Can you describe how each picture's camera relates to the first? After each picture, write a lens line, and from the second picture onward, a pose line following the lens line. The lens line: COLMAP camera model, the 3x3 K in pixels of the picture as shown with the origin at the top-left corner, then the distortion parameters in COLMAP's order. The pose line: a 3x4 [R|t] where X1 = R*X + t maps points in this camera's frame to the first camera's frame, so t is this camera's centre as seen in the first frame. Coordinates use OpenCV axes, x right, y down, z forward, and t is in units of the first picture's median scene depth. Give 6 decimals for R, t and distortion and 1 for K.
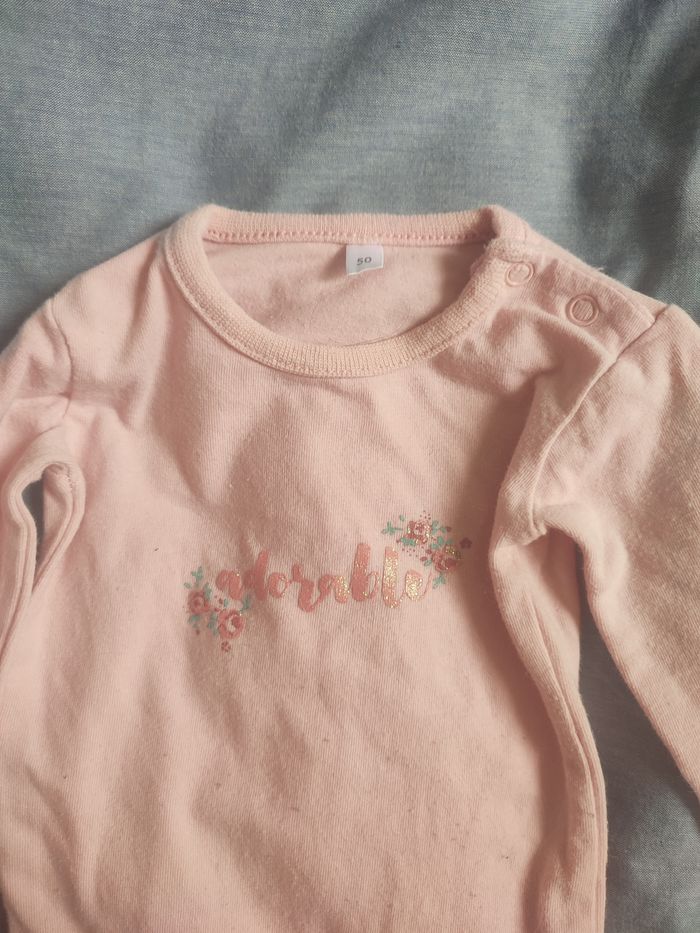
lens RADIAL K [[691.9, 0, 350.0], [0, 691.9, 466.5], [0, 0, 1]] dist [-0.008108, -0.004630]
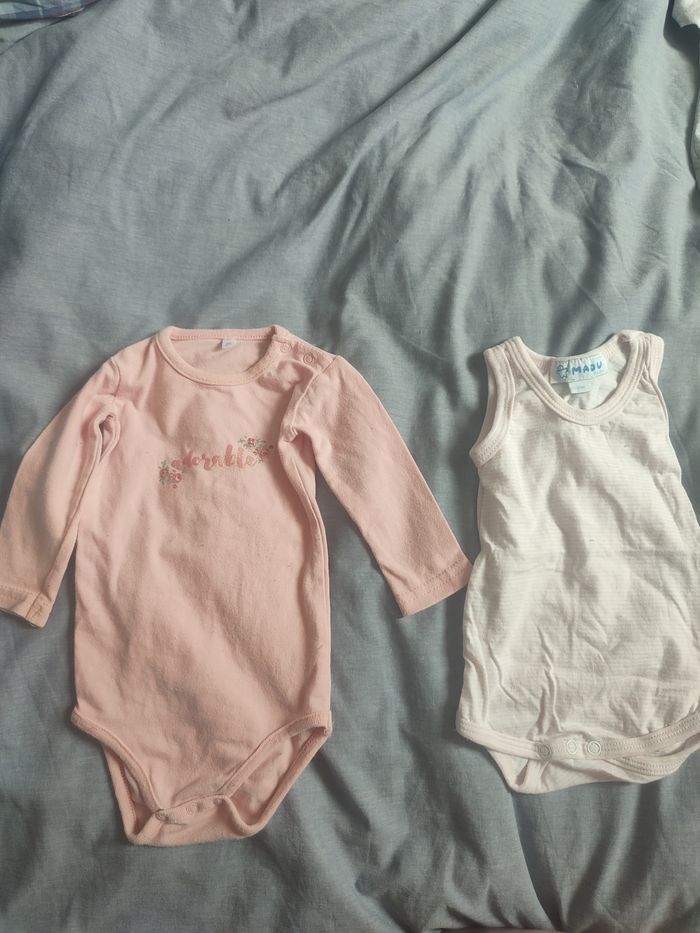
lens RADIAL K [[688.2, 0, 350.0], [0, 688.2, 466.5], [0, 0, 1]] dist [0.022260, 0.000338]
pose [[0.996399, -0.028592, 0.079828, 0.260907], [0.049714, 0.959639, -0.276808, 0.931267], [-0.068691, 0.279779, 0.957604, -1.488284]]
